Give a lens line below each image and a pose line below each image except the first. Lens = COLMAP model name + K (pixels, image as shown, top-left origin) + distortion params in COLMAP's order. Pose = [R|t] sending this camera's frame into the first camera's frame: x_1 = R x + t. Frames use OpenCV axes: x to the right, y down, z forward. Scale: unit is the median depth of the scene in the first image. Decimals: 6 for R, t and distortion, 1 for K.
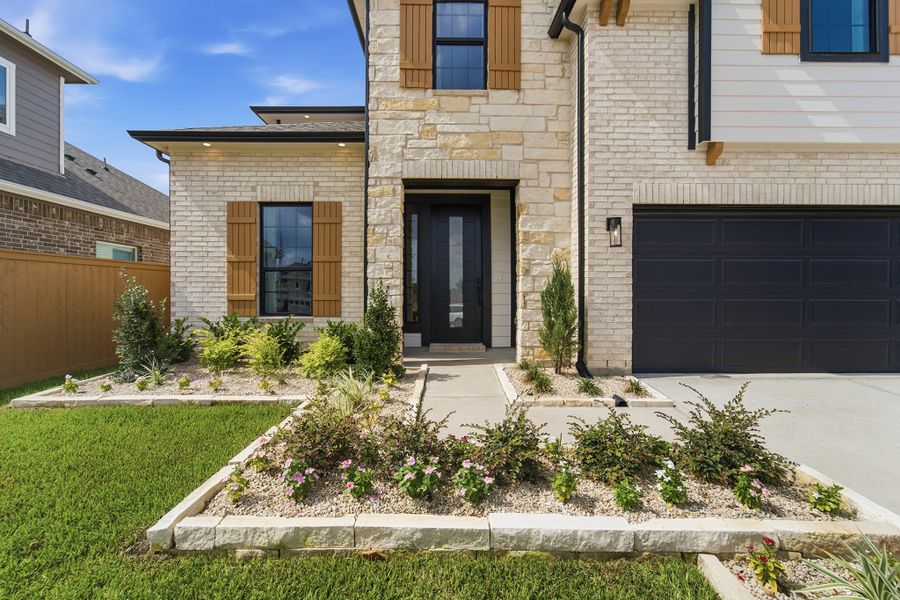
lens RADIAL K [[375.6, 0, 445.8], [0, 375.6, 289.4], [0, 0, 1]] dist [-0.005988, 0.000838]
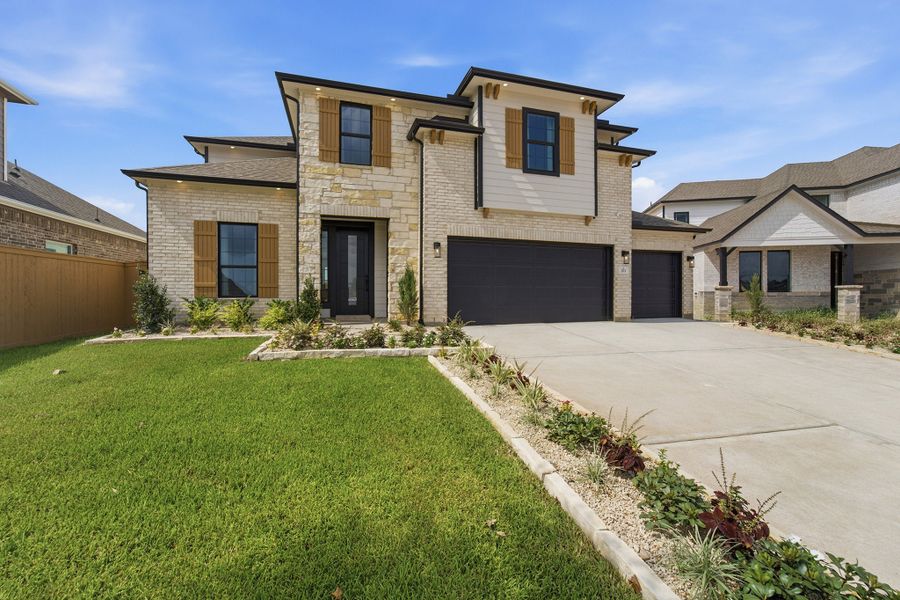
lens RADIAL K [[375.6, 0, 443.2], [0, 375.6, 286.6], [0, 0, 1]] dist [-0.005988, 0.000838]
pose [[0.963257, 0.004696, 0.268540, -0.034667], [-0.003423, 0.999981, -0.005208, 0.036260], [-0.268559, 0.004098, 0.963254, -0.771845]]
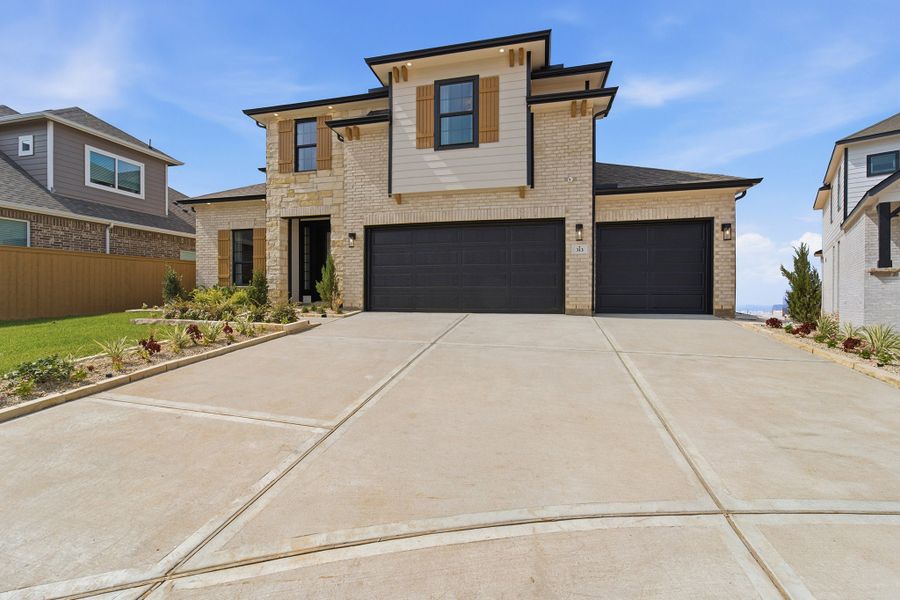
lens RADIAL K [[375.6, 0, 438.5], [0, 375.6, 284.8], [0, 0, 1]] dist [-0.005988, 0.000838]
pose [[0.967105, -0.004694, -0.254336, 1.249785], [0.004036, 0.999987, -0.003108, 0.086074], [0.254347, 0.001980, 0.967111, -0.769365]]
